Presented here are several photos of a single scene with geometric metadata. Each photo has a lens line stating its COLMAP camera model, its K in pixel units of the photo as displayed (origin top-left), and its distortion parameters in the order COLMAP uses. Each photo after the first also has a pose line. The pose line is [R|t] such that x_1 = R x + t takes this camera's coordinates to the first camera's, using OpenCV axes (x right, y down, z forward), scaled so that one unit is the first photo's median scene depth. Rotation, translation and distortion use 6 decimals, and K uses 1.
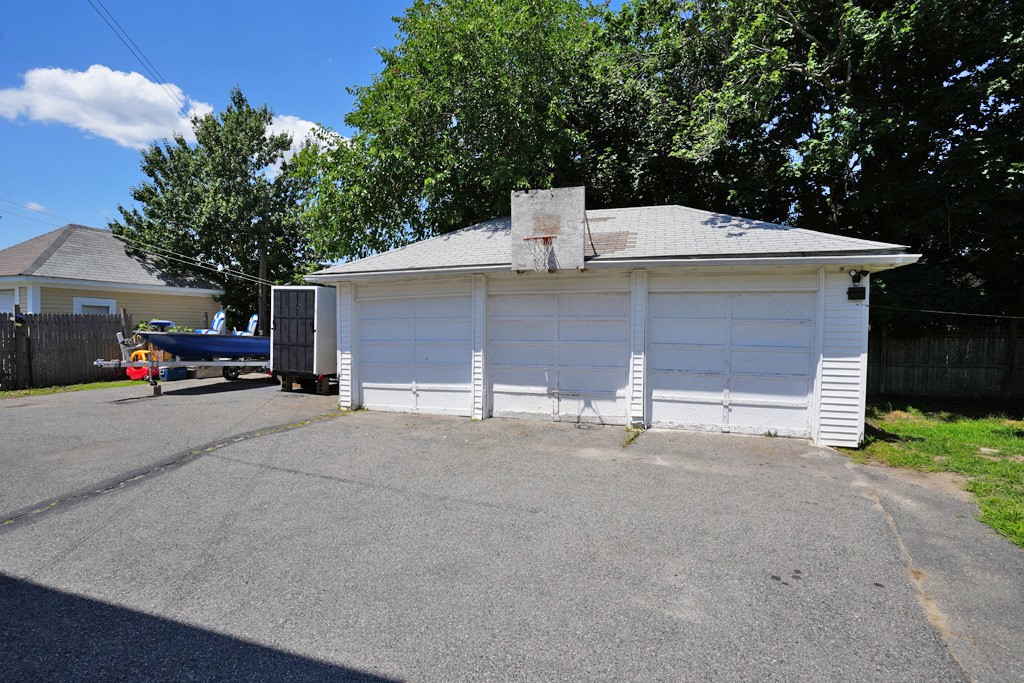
lens RADIAL K [[504.3, 0, 512.0], [0, 504.3, 341.5], [0, 0, 1]] dist [-0.079442, 0.038966]
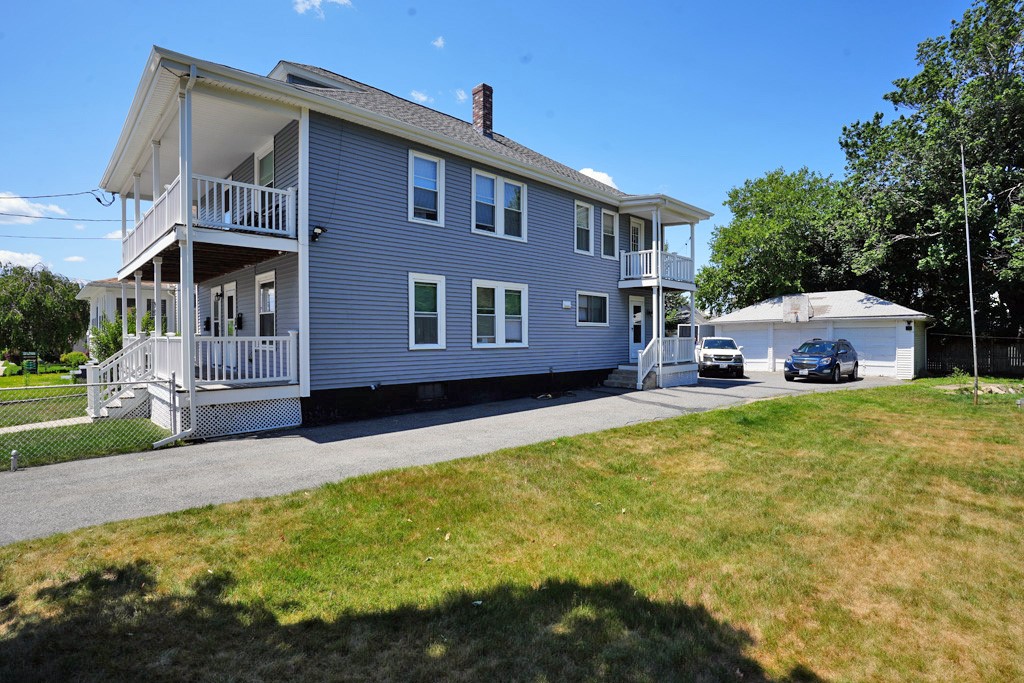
lens RADIAL K [[504.3, 0, 512.0], [0, 504.3, 341.5], [0, 0, 1]] dist [-0.079442, 0.038966]
pose [[0.897230, 0.000690, -0.441562, -0.155189], [-0.015599, 0.999424, -0.030134, 0.100850], [0.441287, 0.033925, 0.896724, -2.449715]]
